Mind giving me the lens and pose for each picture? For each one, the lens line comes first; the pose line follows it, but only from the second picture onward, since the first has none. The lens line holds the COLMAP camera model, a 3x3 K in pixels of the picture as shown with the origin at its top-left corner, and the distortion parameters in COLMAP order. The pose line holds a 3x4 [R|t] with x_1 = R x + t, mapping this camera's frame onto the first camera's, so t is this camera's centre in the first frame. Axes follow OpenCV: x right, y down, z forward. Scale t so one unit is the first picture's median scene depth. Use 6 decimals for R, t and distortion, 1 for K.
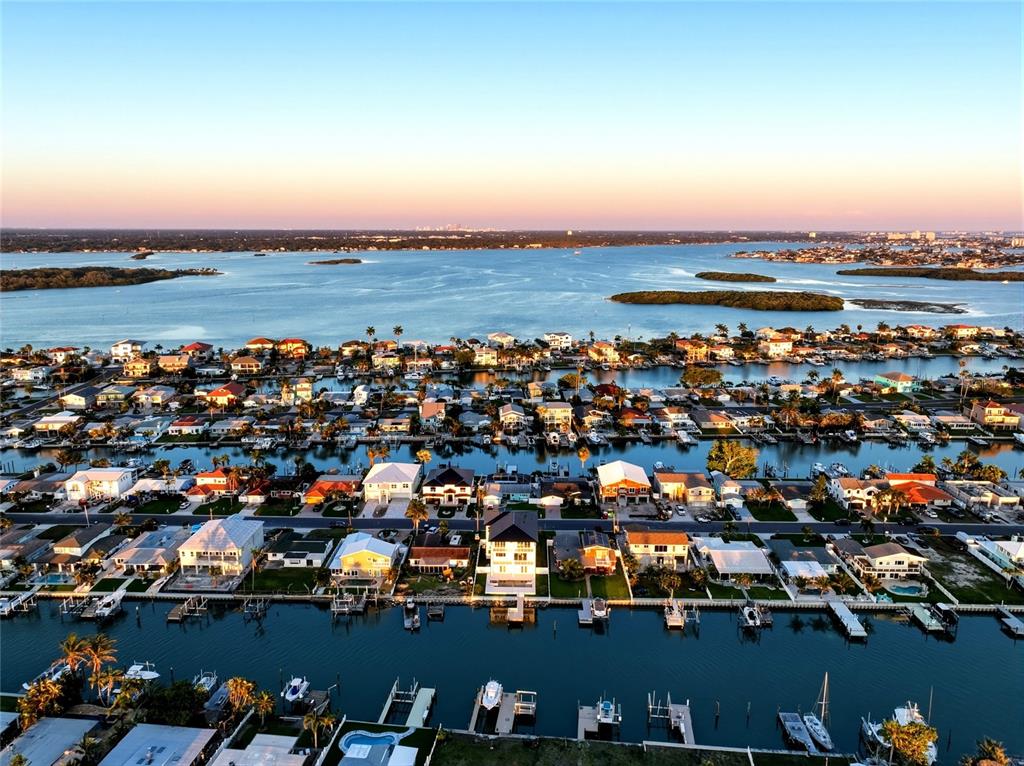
lens RADIAL K [[716.5, 0, 512.7], [0, 716.5, 380.6], [0, 0, 1]] dist [0.008779, 0.004091]
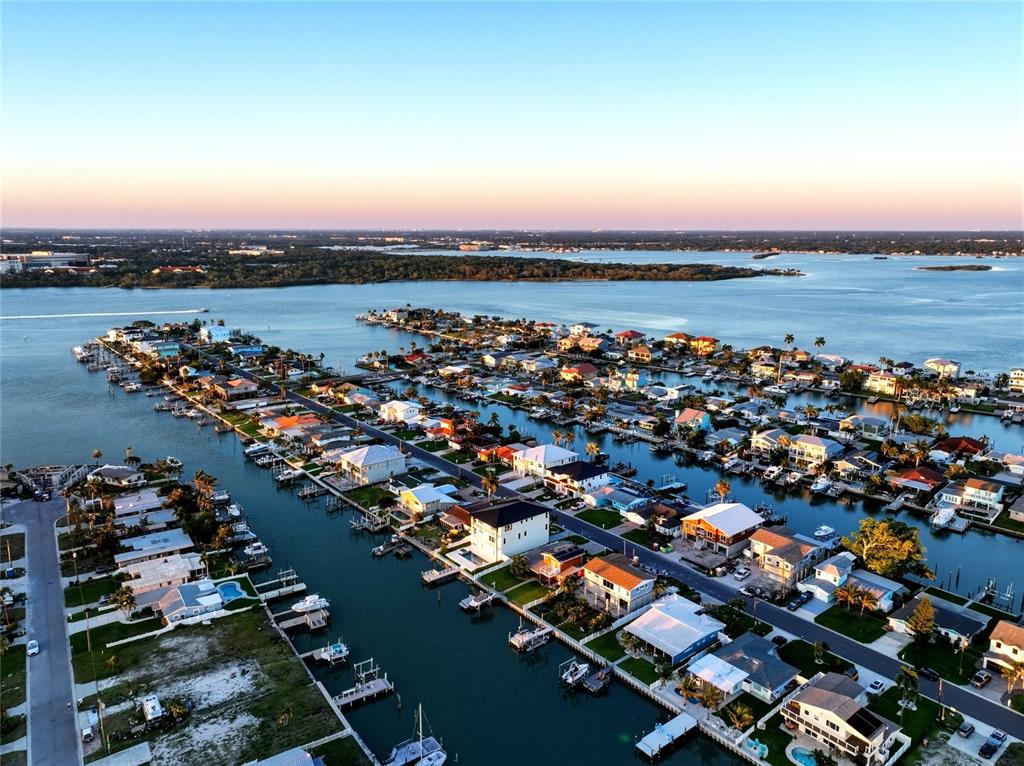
lens RADIAL K [[716.5, 0, 512.7], [0, 716.5, 380.6], [0, 0, 1]] dist [0.008779, 0.004091]
pose [[0.646339, 0.157505, -0.746618, 0.611925], [-0.159075, 0.984779, 0.070038, -0.050531], [0.746285, 0.073500, 0.661556, 0.233441]]
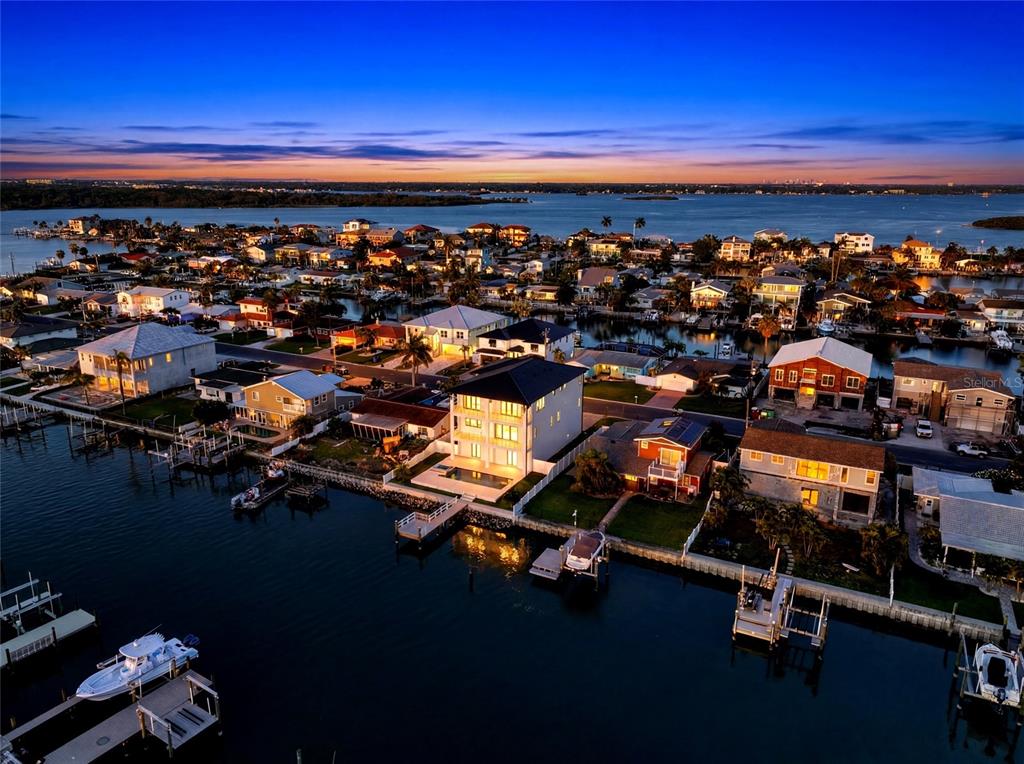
lens RADIAL K [[716.5, 0, 512.7], [0, 716.5, 379.6], [0, 0, 1]] dist [0.008779, 0.004091]
pose [[0.897138, 0.119567, -0.425261, 0.177955], [-0.095622, 0.992412, 0.077302, 0.130093], [0.431277, -0.028686, 0.901764, 0.418409]]
